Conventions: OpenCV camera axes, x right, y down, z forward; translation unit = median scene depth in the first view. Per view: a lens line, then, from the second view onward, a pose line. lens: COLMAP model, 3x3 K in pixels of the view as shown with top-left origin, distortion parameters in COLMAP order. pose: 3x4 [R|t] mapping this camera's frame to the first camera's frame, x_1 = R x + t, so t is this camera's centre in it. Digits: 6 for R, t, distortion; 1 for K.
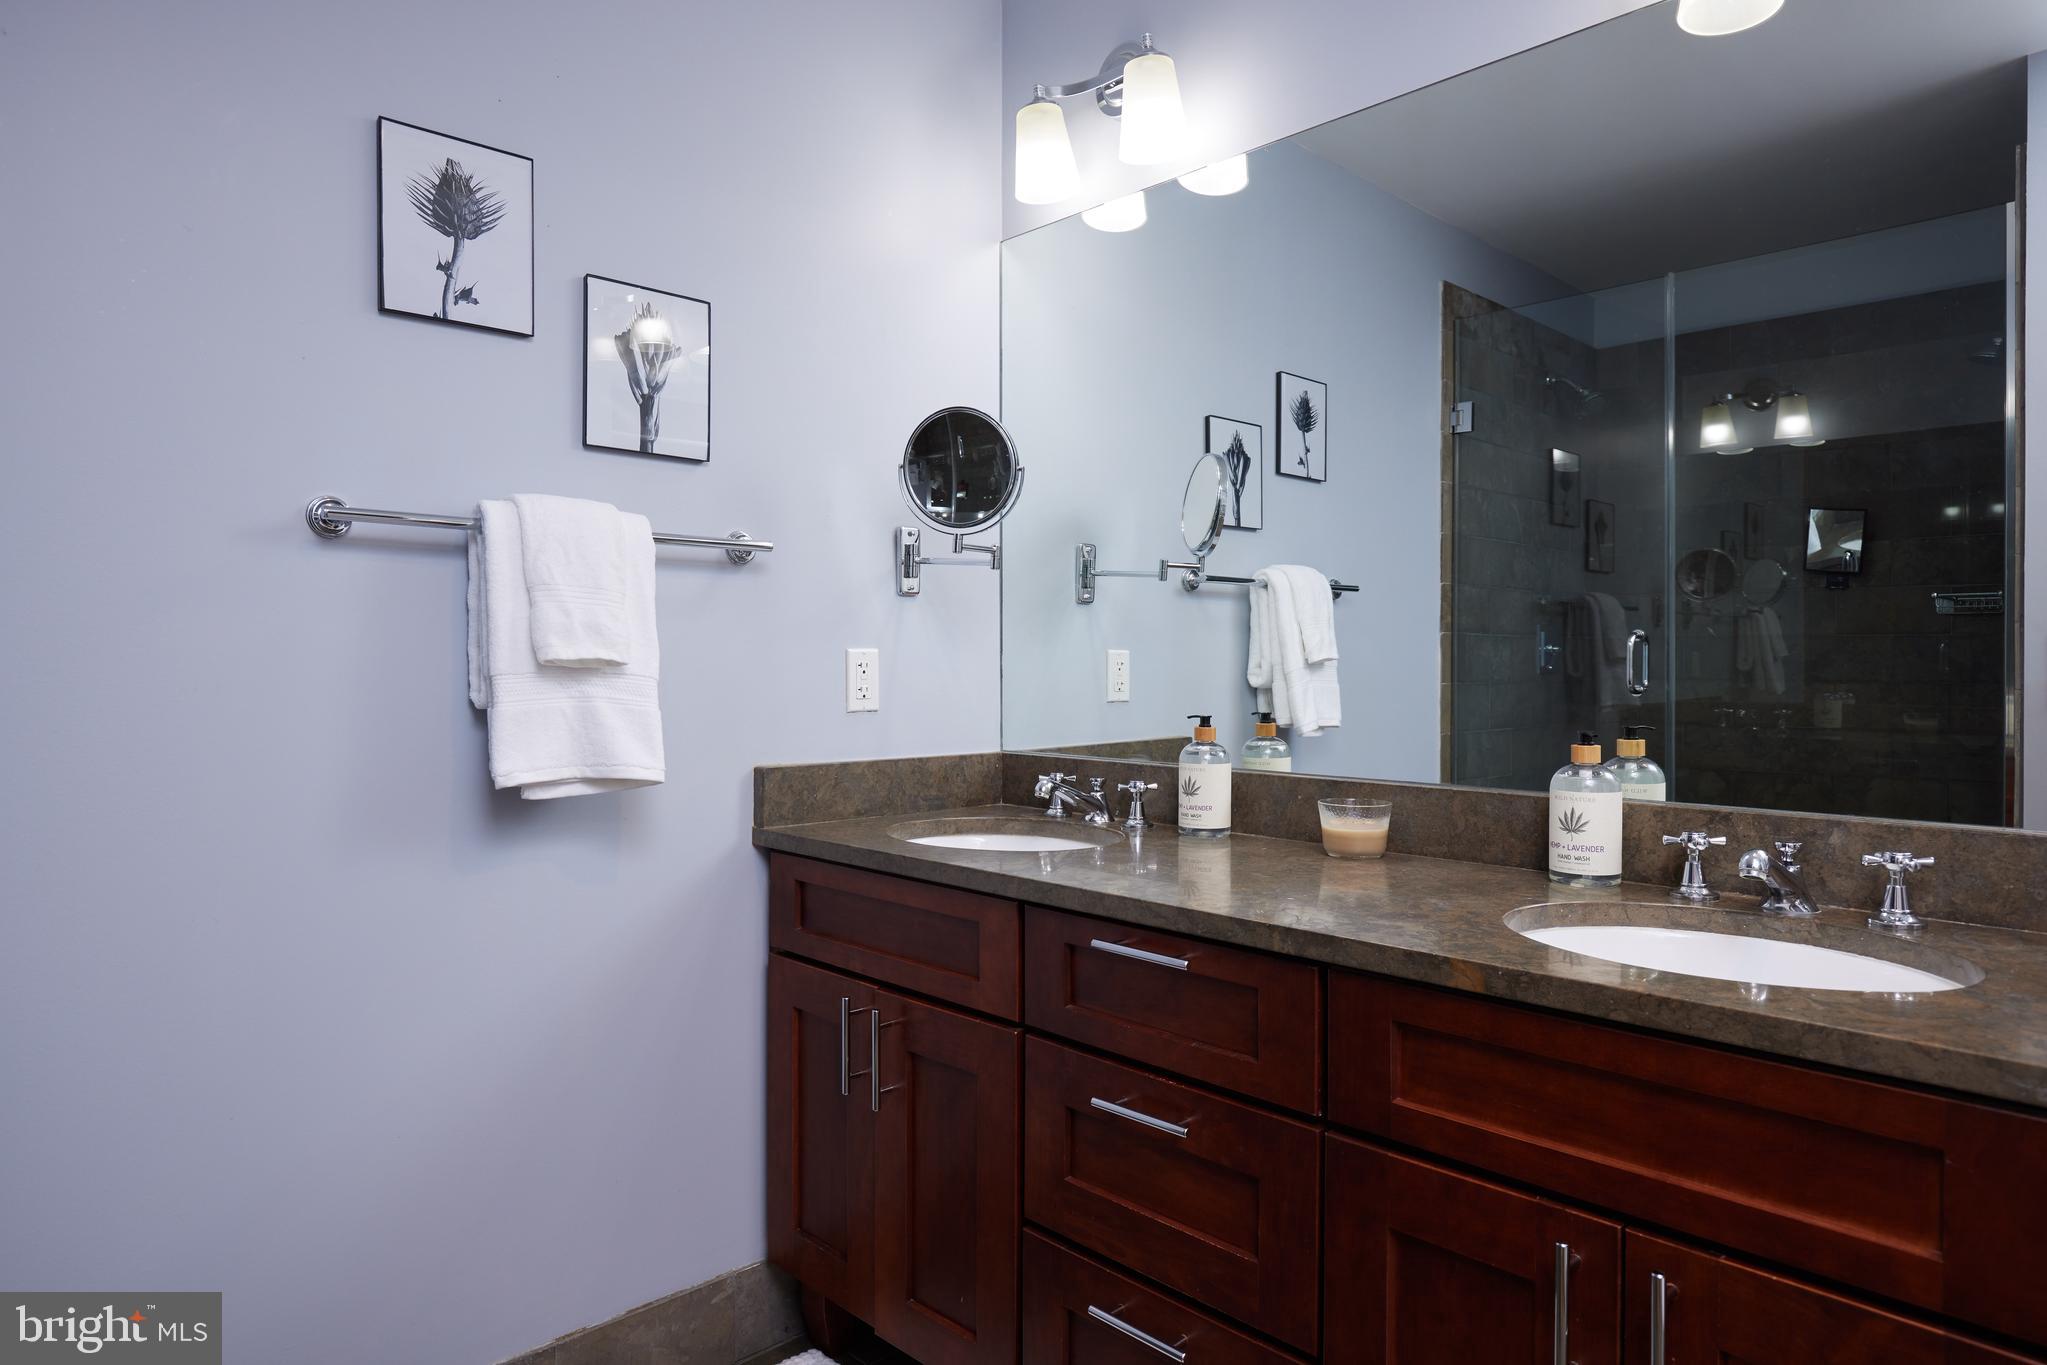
lens RADIAL K [[1255.7, 0, 1023.4], [0, 1255.7, 677.5], [0, 0, 1]] dist [0.000704, 0.000068]
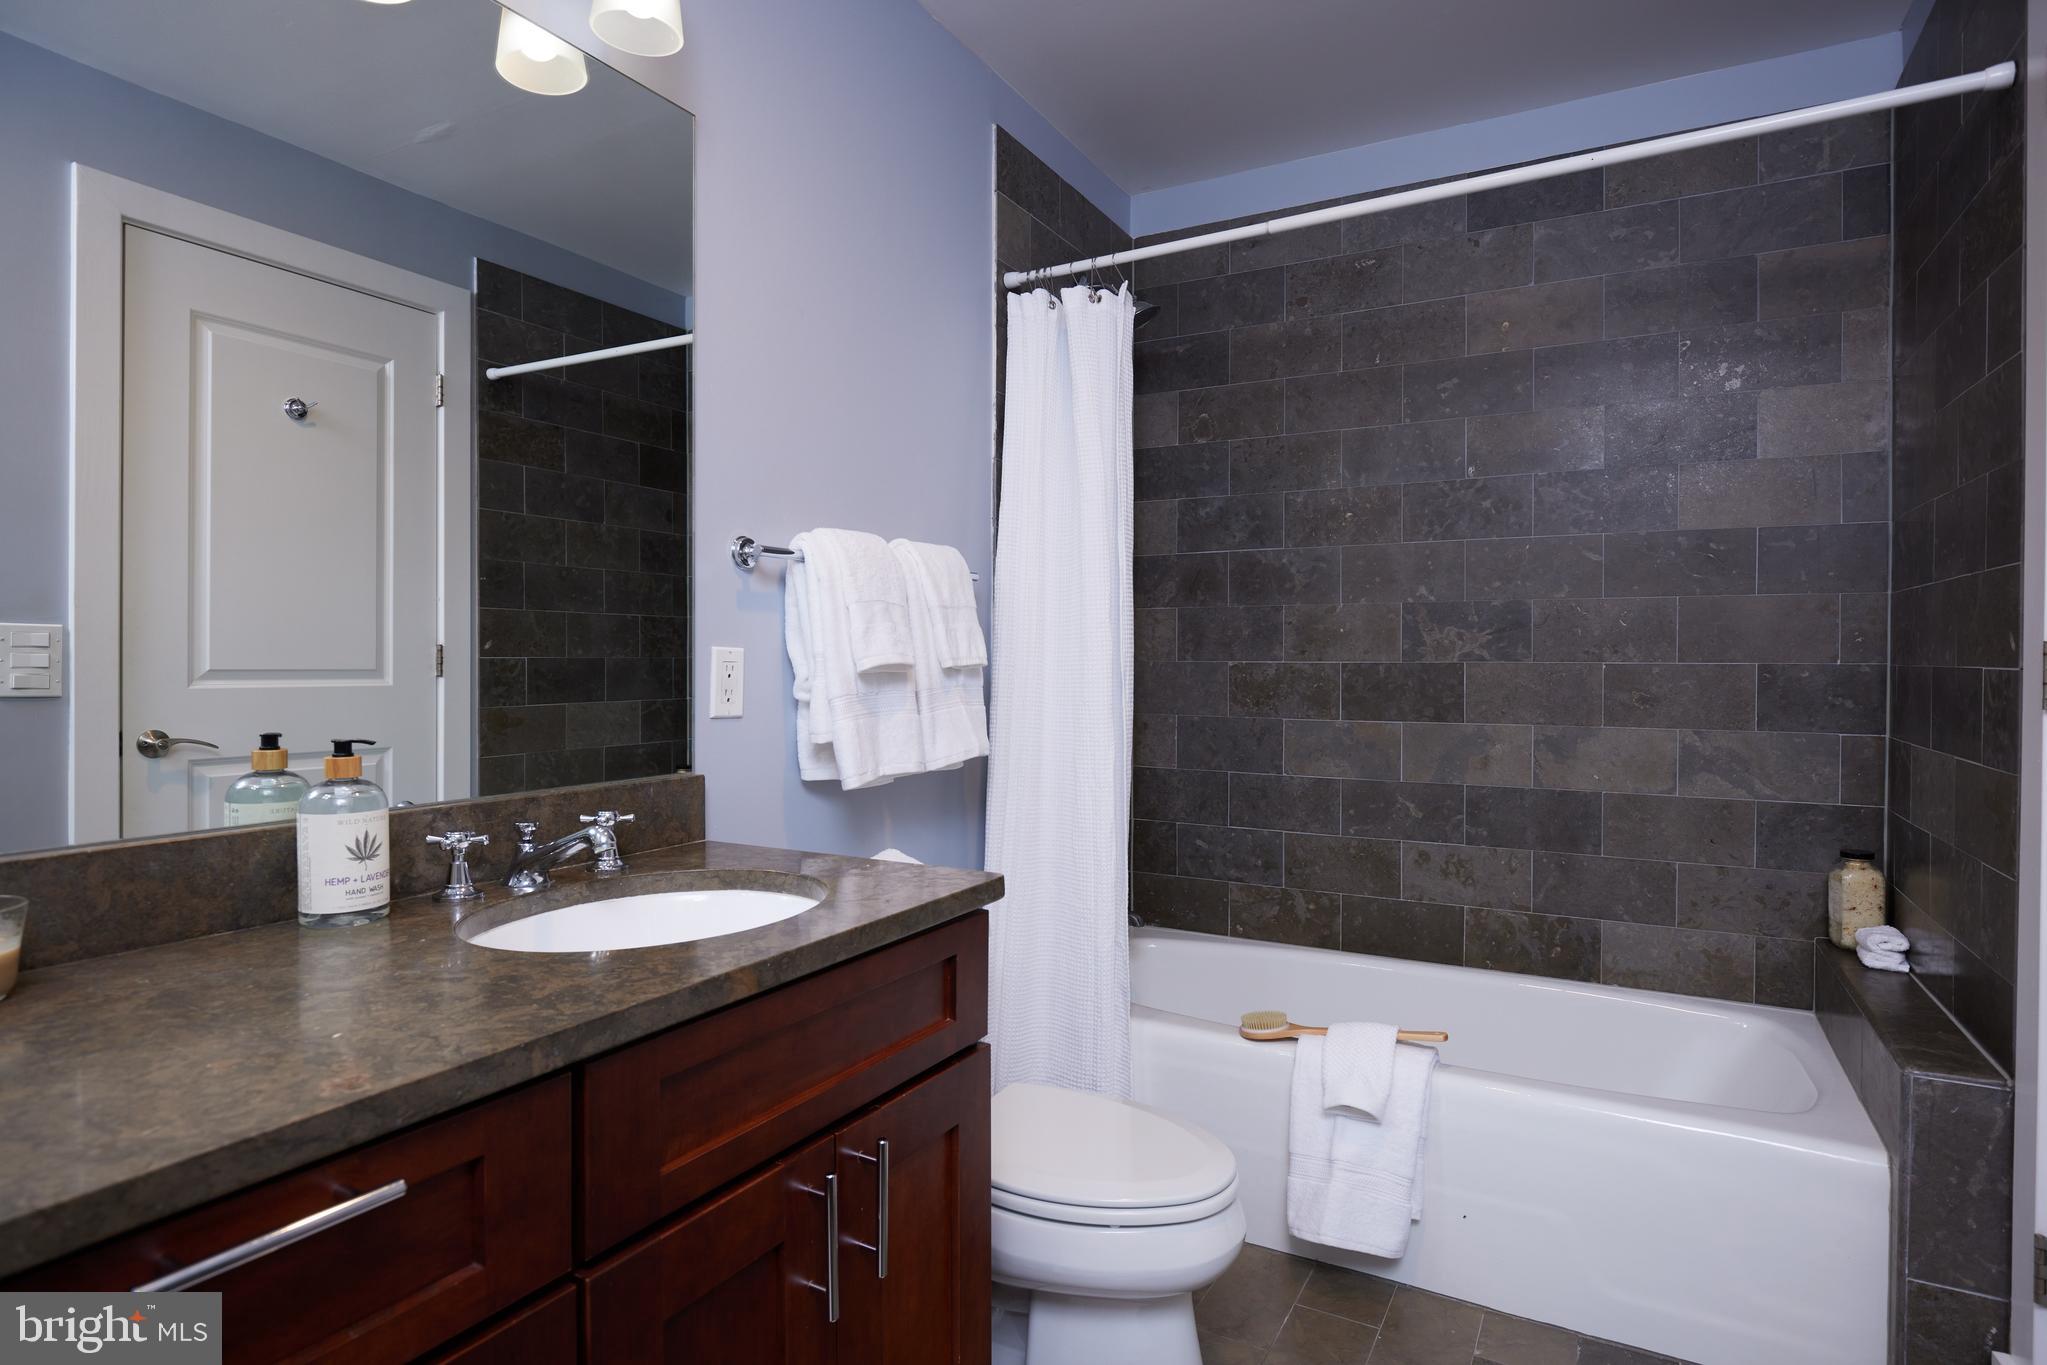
lens RADIAL K [[1168.3, 0, 1023.5], [0, 1168.3, 682.5], [0, 0, 1]] dist [-0.025659, 0.000163]
pose [[-0.340001, -0.022207, 0.940163, -0.476435], [0.008010, 0.999617, 0.026508, -0.011550], [-0.940391, 0.016544, -0.339693, 0.955971]]
